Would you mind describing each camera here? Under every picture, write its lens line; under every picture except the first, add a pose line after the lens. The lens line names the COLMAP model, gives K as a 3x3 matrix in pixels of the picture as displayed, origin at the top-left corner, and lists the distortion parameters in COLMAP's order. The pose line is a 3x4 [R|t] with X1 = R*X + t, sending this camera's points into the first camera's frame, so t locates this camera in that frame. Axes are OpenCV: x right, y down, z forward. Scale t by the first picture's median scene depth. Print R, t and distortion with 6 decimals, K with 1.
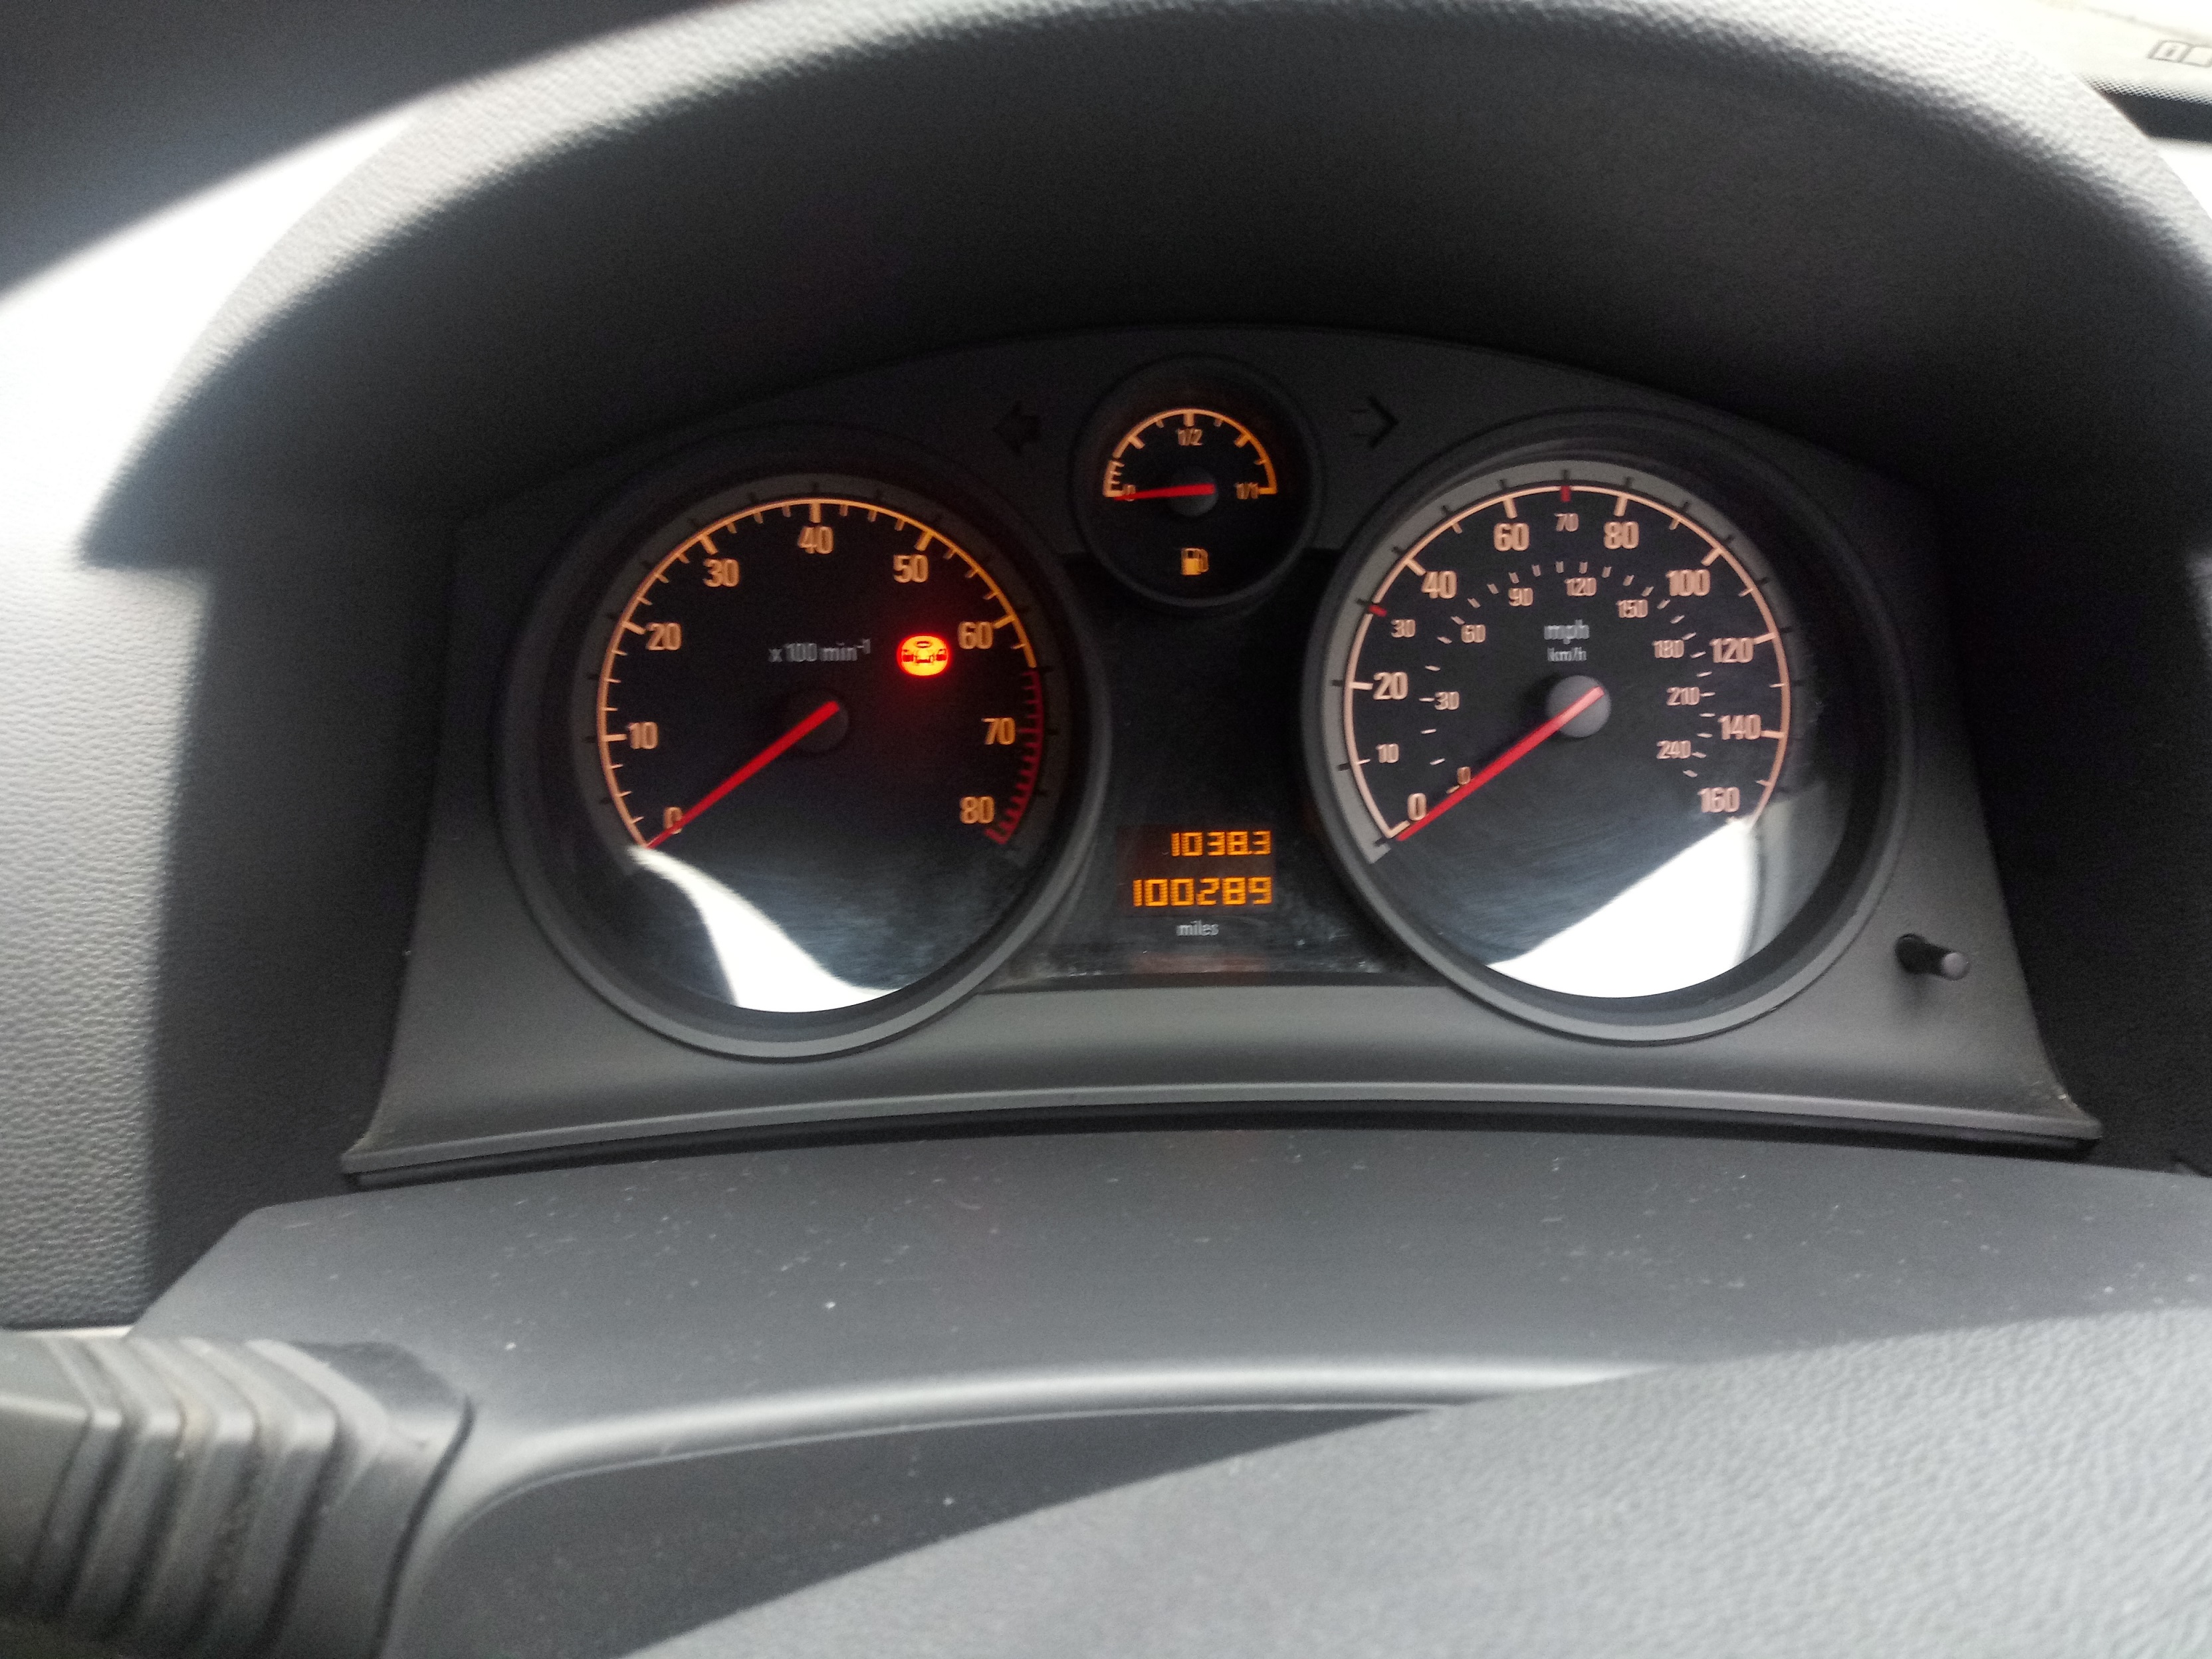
lens RADIAL K [[1793.8, 0, 1110.6], [0, 1793.8, 824.8], [0, 0, 1]] dist [0.029249, -0.081801]
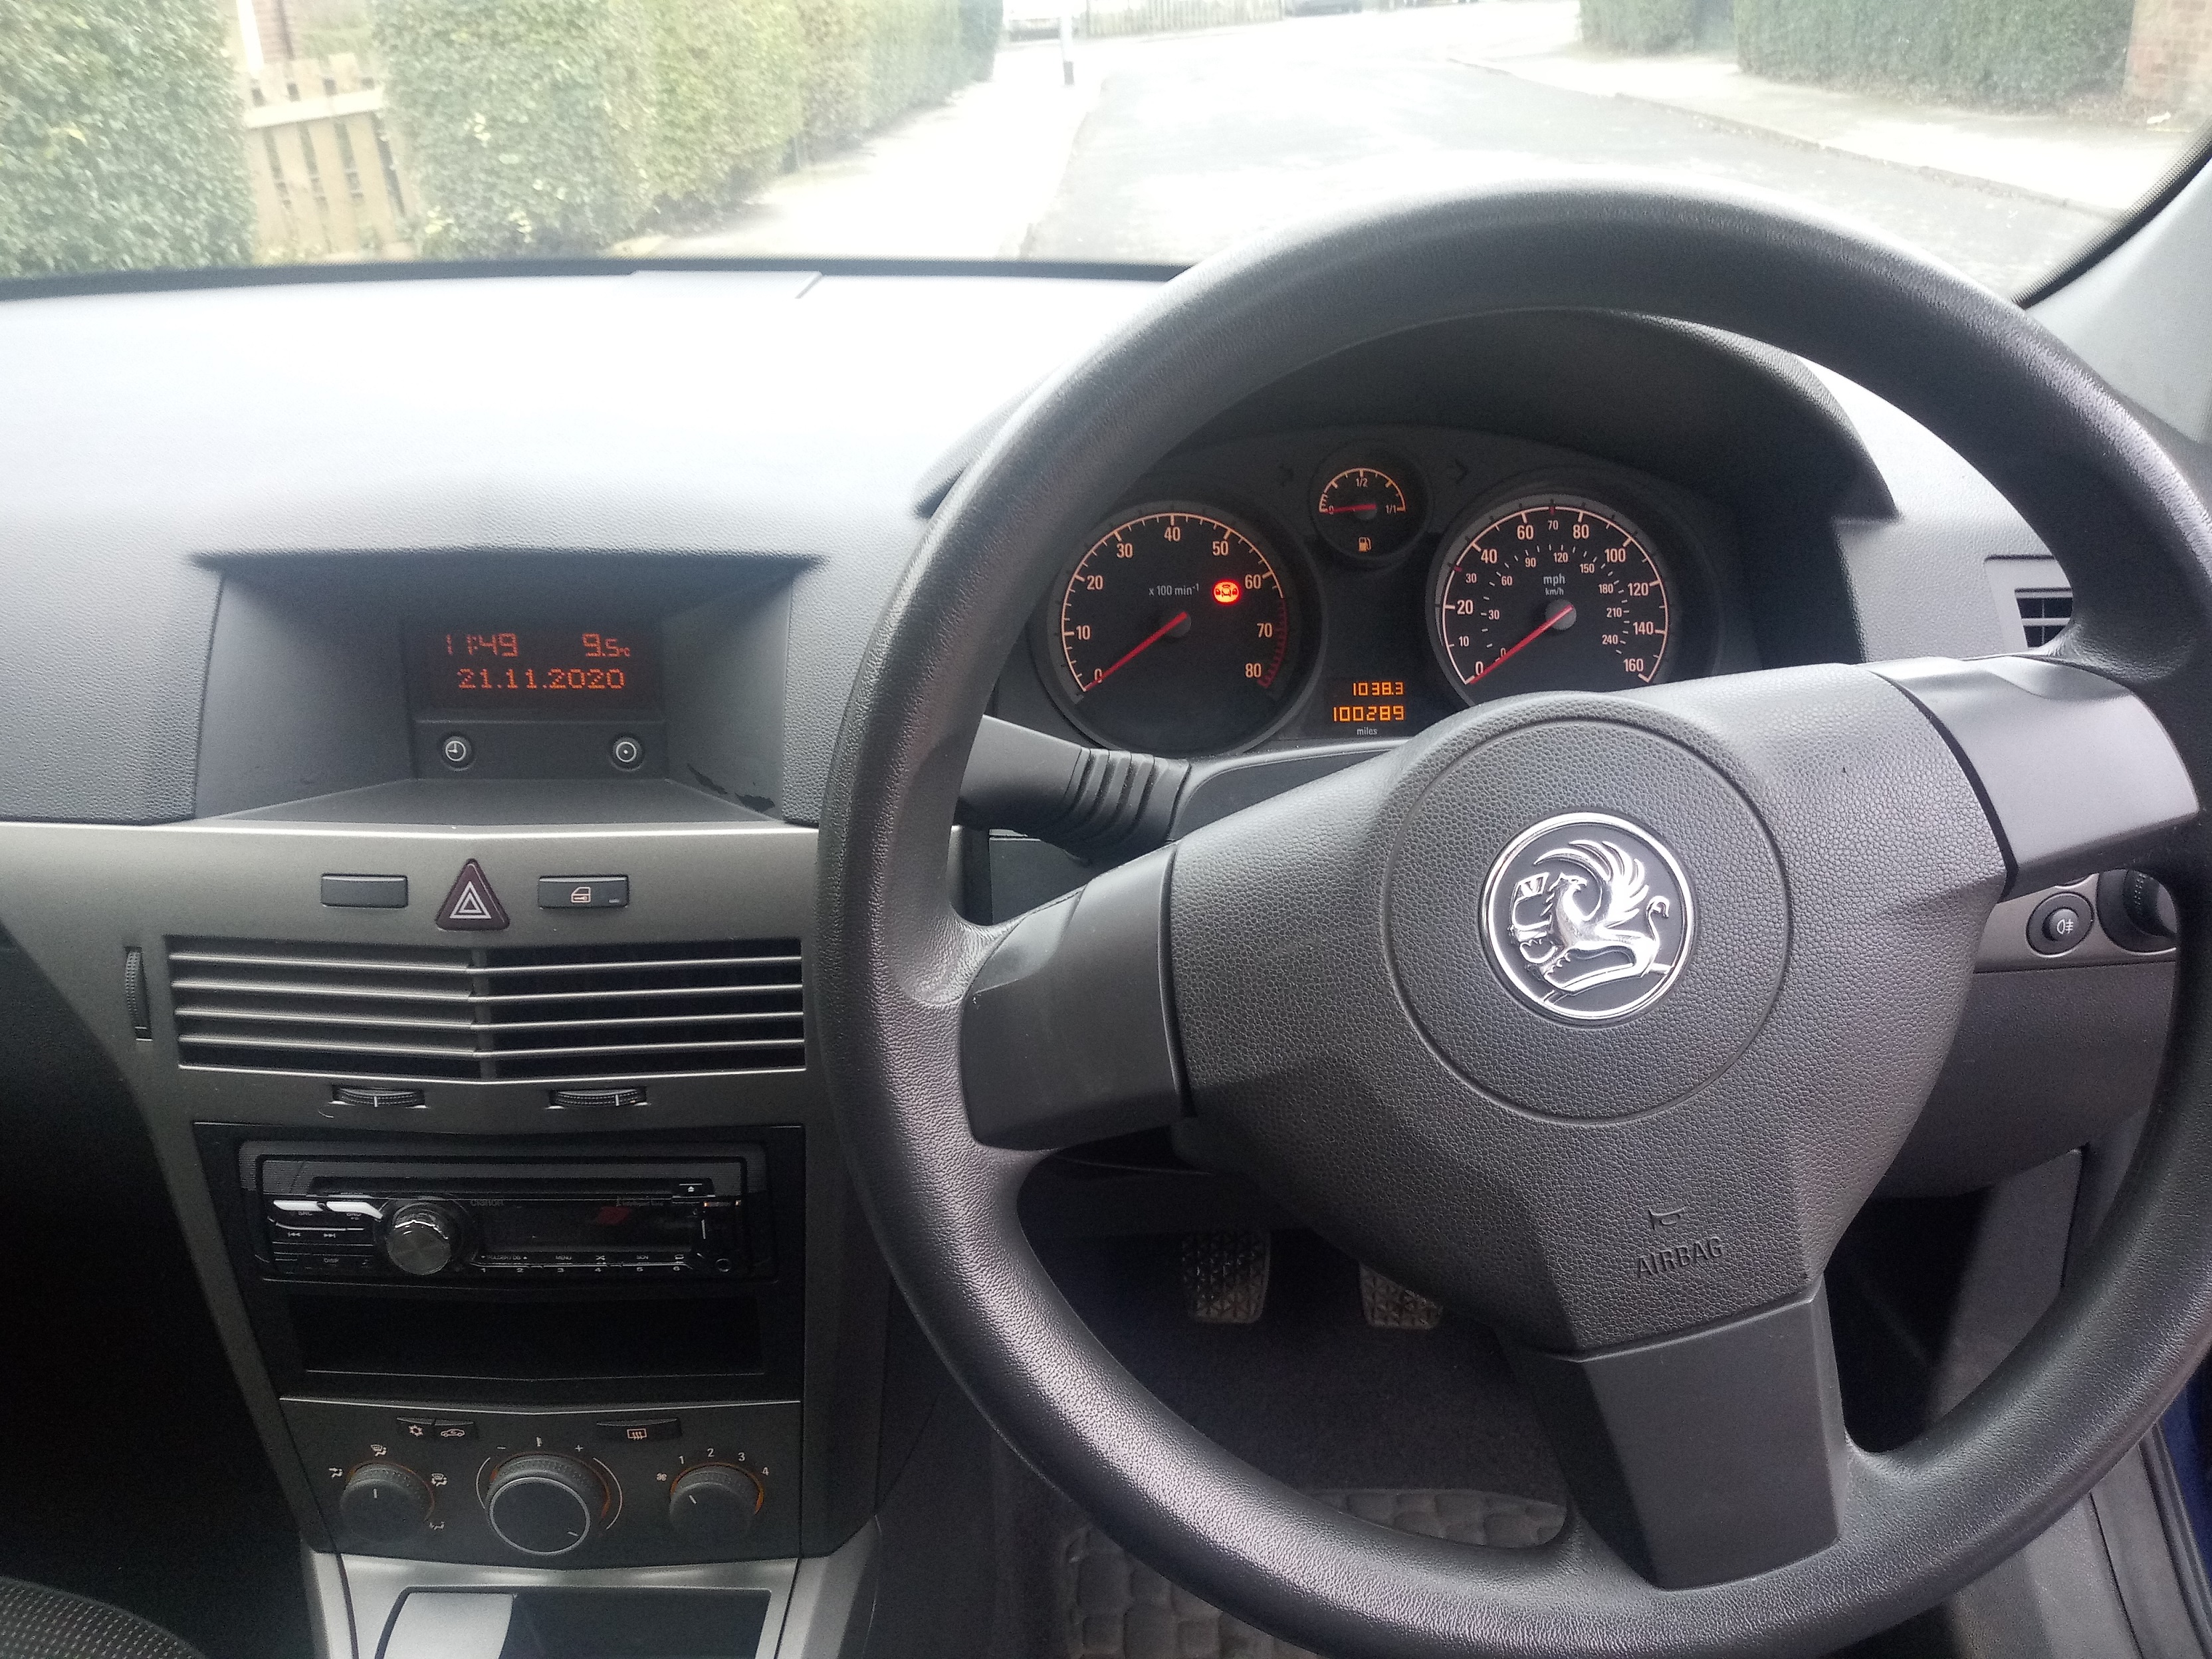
lens RADIAL K [[1793.8, 0, 1100.1], [0, 1793.8, 832.8], [0, 0, 1]] dist [0.029249, -0.081801]
pose [[0.999996, 0.001442, -0.002618, -0.238138], [-0.001641, 0.996985, -0.077582, 0.322579], [0.002498, 0.077586, 0.996983, -0.942695]]
